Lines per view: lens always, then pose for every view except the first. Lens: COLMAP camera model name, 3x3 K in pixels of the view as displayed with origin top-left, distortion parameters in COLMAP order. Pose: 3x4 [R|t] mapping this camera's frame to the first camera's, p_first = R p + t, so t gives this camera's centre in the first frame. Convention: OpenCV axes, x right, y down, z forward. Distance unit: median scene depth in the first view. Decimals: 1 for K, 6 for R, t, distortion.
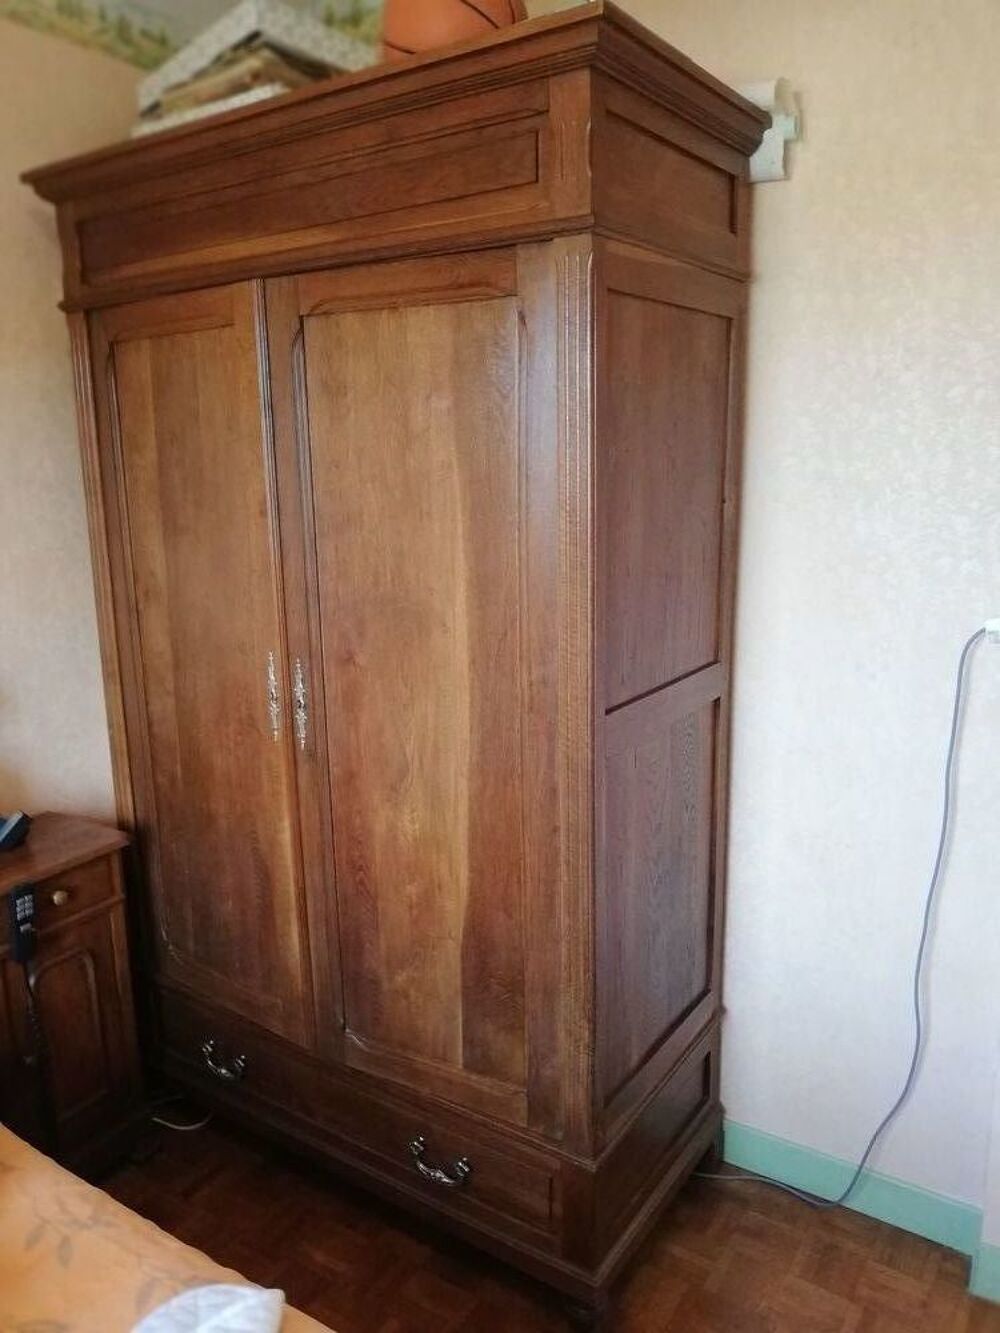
lens RADIAL K [[1003.0, 0, 500.0], [0, 1003.0, 666.5], [0, 0, 1]] dist [0.001908, -0.002959]
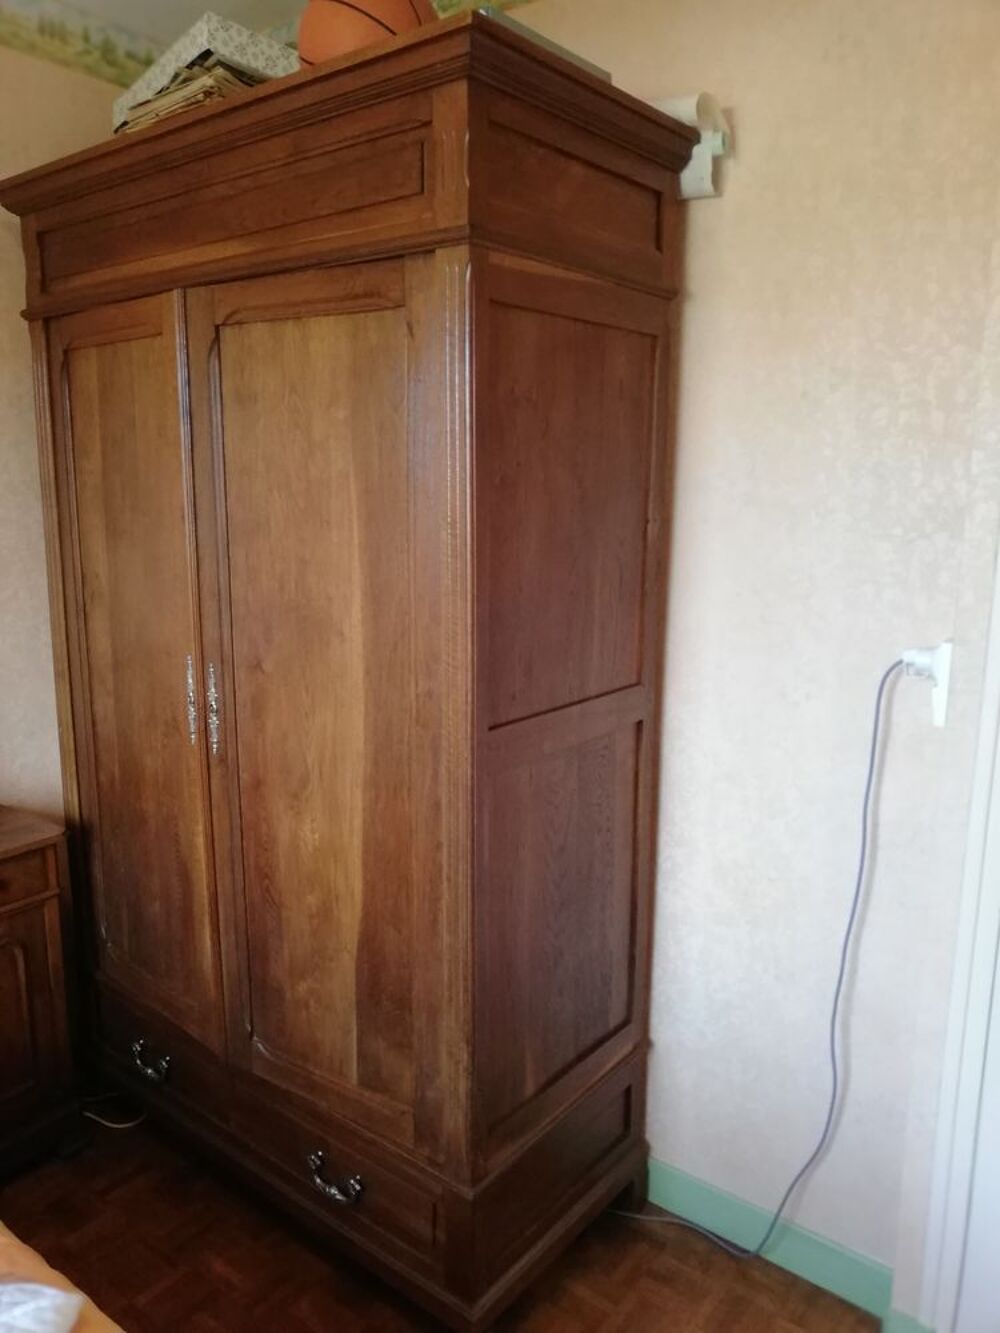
lens RADIAL K [[995.6, 0, 500.0], [0, 995.6, 666.5], [0, 0, 1]] dist [0.003518, 0.003552]
pose [[0.996737, 0.039914, -0.070158, 0.160542], [-0.041452, 0.998928, -0.020600, 0.004115], [0.069260, 0.023441, 0.997323, 0.021382]]
